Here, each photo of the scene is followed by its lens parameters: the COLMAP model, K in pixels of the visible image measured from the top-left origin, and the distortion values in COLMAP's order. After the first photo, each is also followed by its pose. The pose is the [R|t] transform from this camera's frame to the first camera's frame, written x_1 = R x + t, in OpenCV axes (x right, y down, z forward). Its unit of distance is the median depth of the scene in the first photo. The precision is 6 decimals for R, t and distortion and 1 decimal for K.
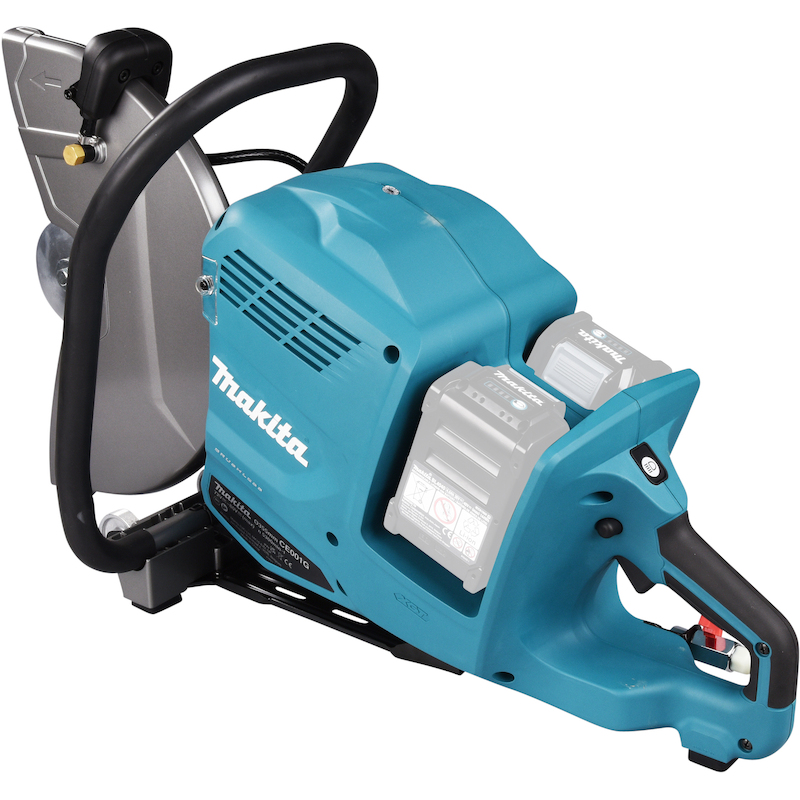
lens RADIAL K [[1713.0, 0, 479.6], [0, 1713.0, 364.5], [0, 0, 1]] dist [0.005041, 0.241295]
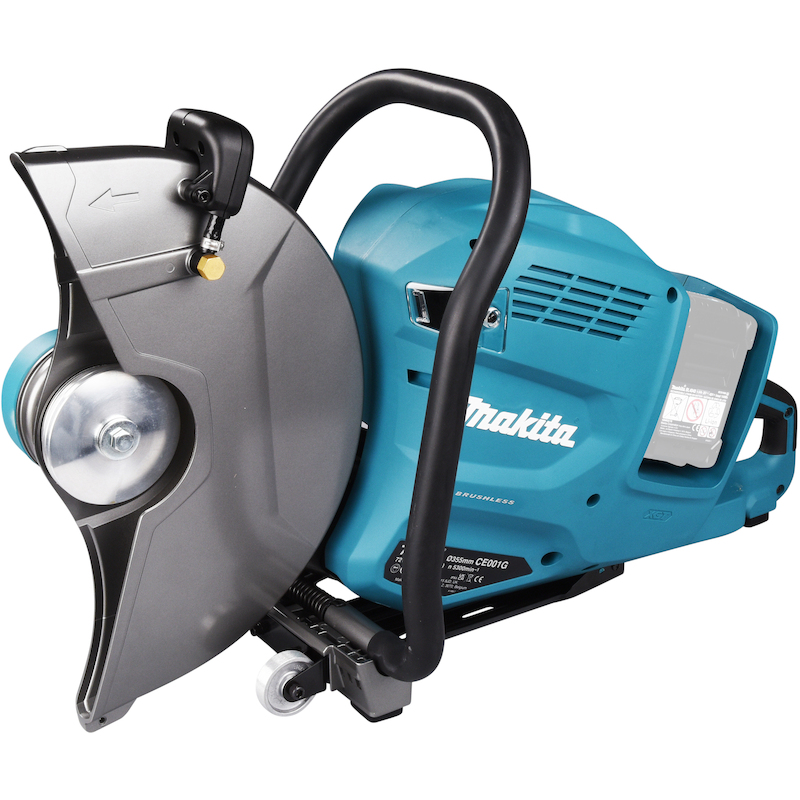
lens RADIAL K [[1713.0, 0, 479.6], [0, 1713.0, 364.5], [0, 0, 1]] dist [0.005041, 0.241295]
pose [[0.298732, -0.332063, 0.894703, -1.090610], [0.328946, 0.915888, 0.230094, -0.259616], [-0.895854, 0.225573, 0.382836, 0.657421]]
